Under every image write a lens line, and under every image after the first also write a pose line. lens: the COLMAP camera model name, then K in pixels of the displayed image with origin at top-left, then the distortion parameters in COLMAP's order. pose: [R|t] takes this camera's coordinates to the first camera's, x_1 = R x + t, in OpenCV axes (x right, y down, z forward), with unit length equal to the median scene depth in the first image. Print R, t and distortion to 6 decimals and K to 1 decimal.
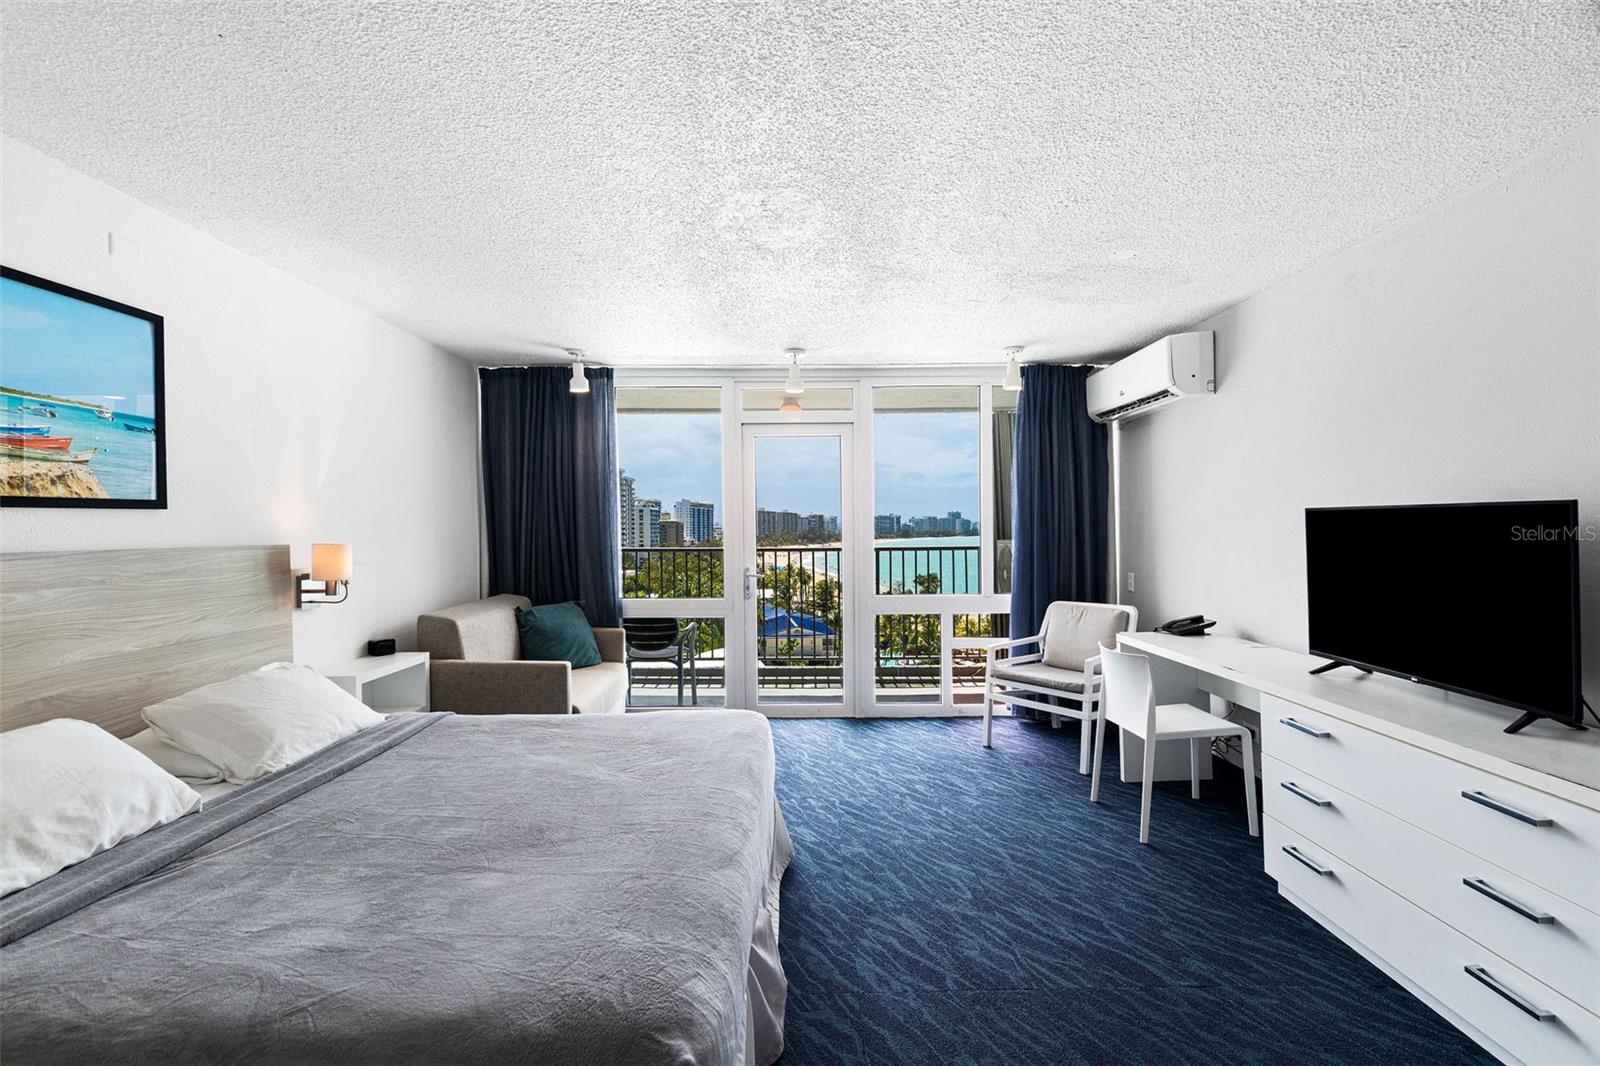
lens RADIAL K [[726.4, 0, 796.8], [0, 726.4, 529.7], [0, 0, 1]] dist [-0.003606, 0.001030]
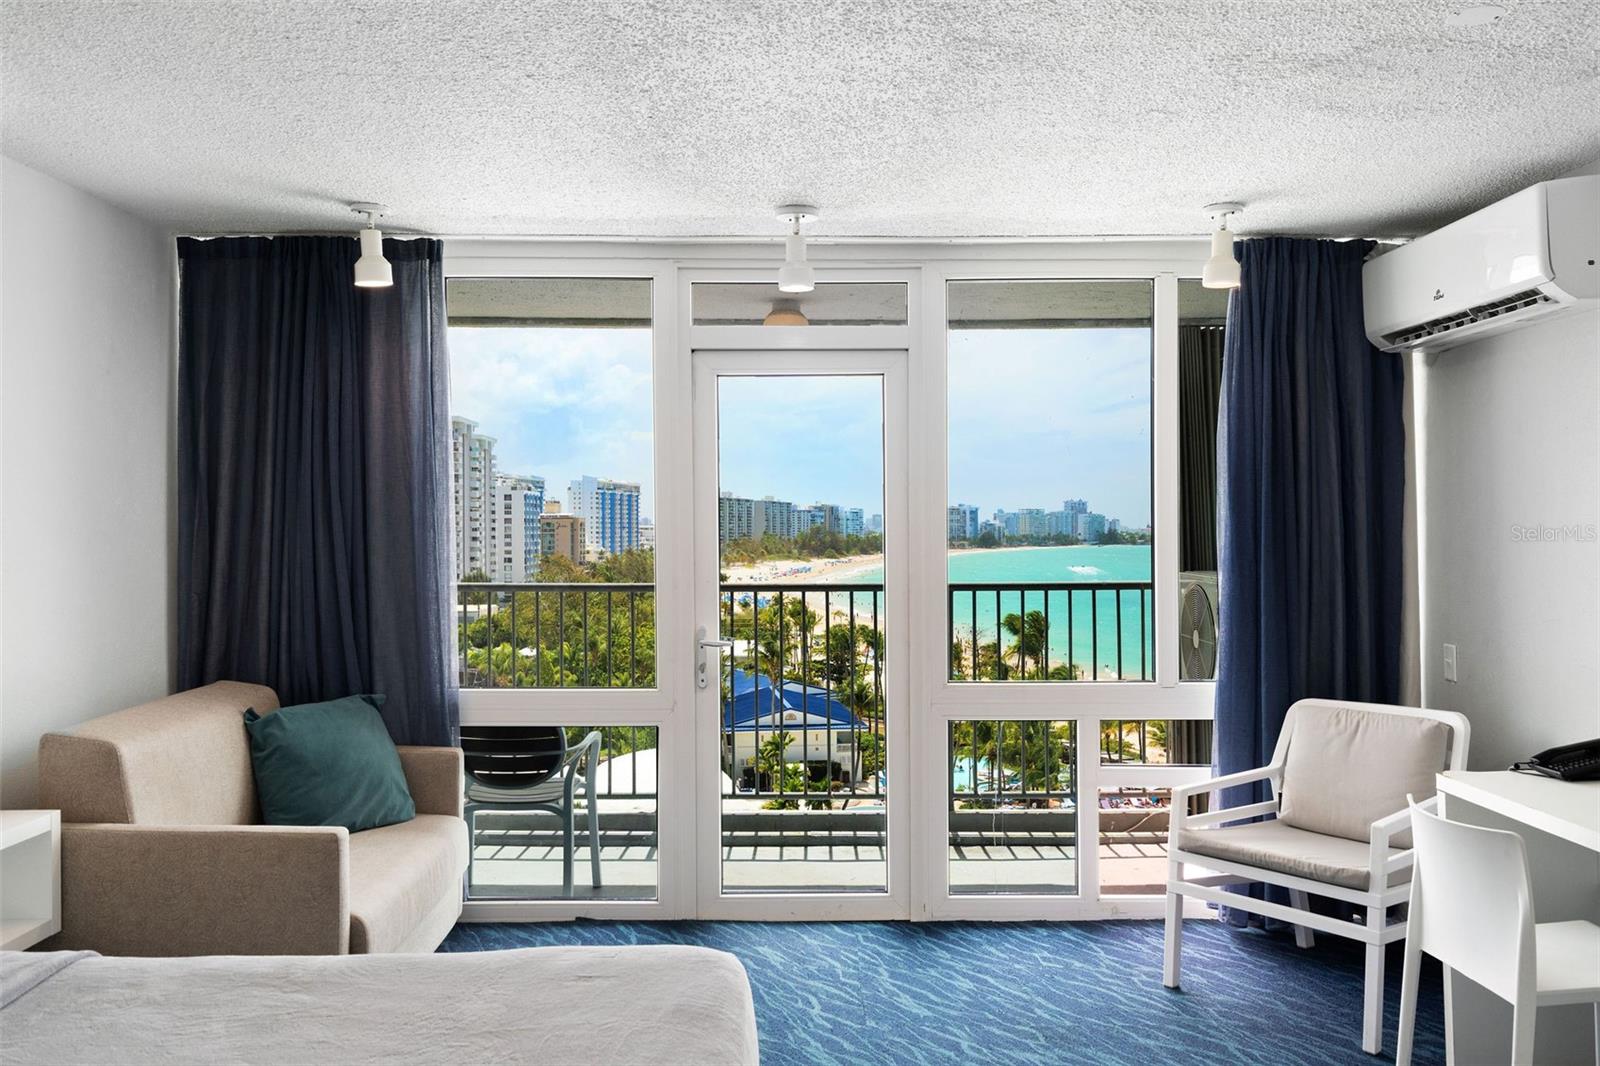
lens RADIAL K [[1313.1, 0, 801.4], [0, 1313.1, 523.4], [0, 0, 1]] dist [0.012522, -0.009924]
pose [[0.999955, 0.003746, 0.008763, -0.008047], [-0.003692, 0.999974, -0.006158, -0.022863], [-0.008785, 0.006125, 0.999943, 0.090259]]
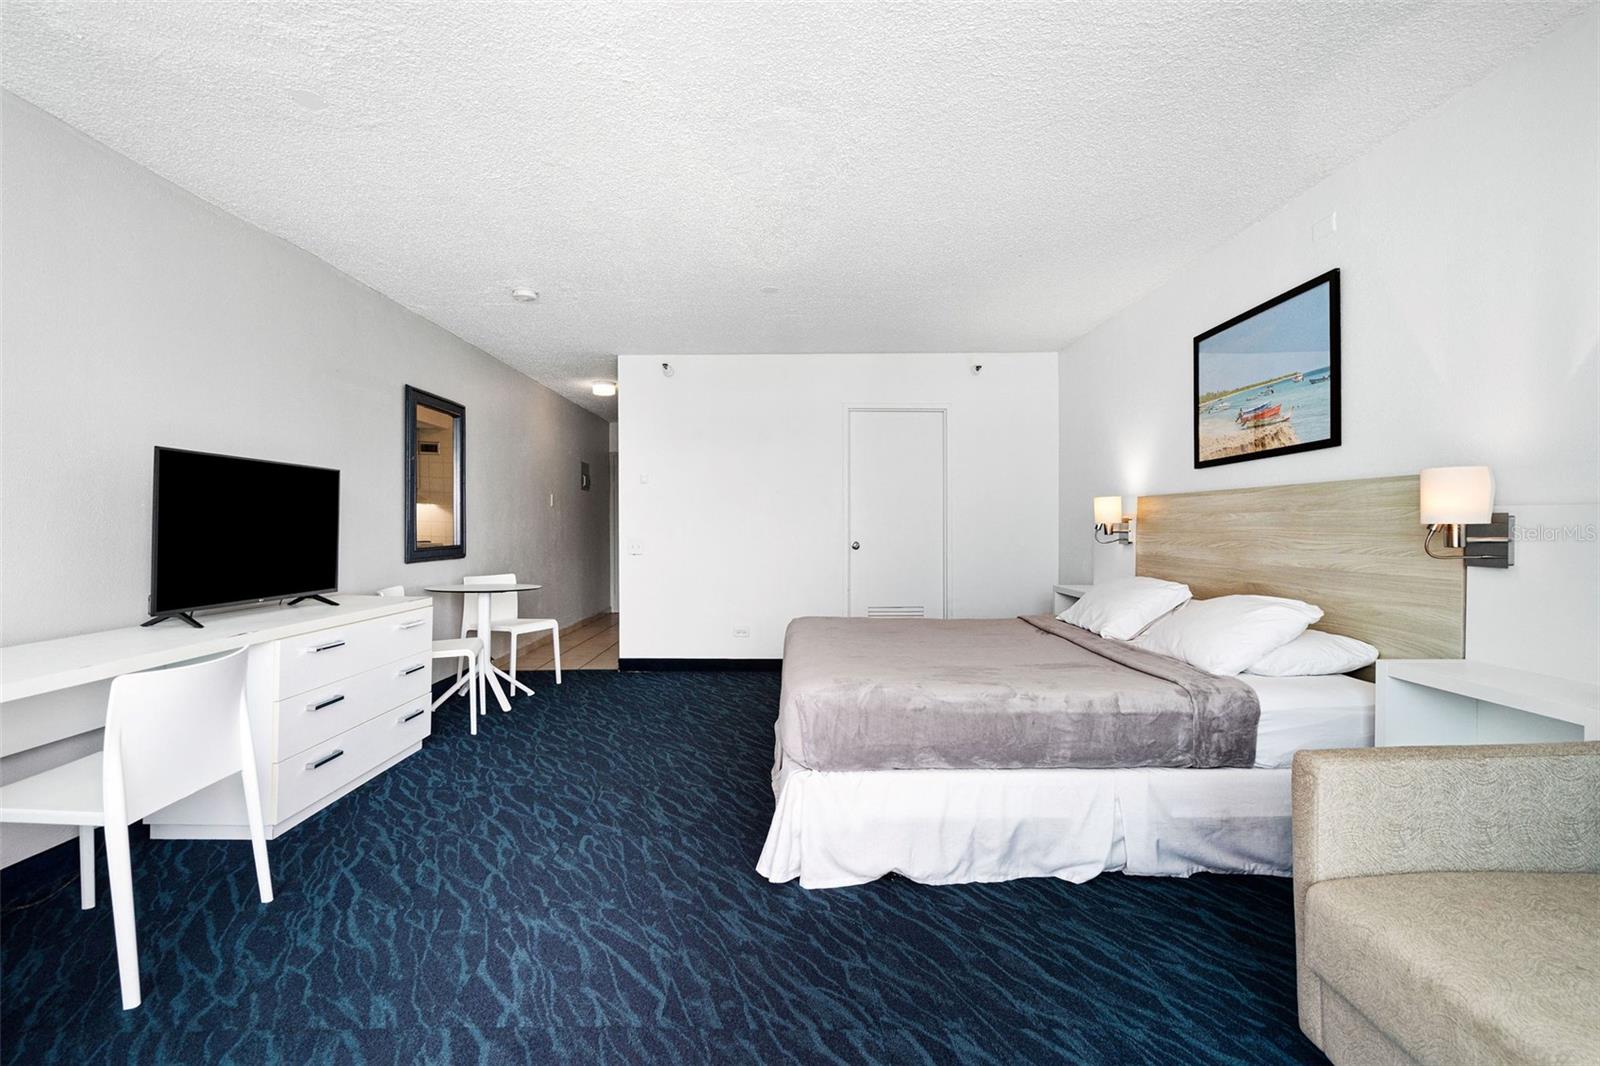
lens RADIAL K [[726.4, 0, 792.6], [0, 726.4, 528.0], [0, 0, 1]] dist [-0.003606, 0.001030]
pose [[-0.999837, 0.011726, -0.013734, -0.027012], [0.011614, 0.999899, 0.008191, 0.050353], [0.013828, 0.008030, -0.999872, 1.369871]]
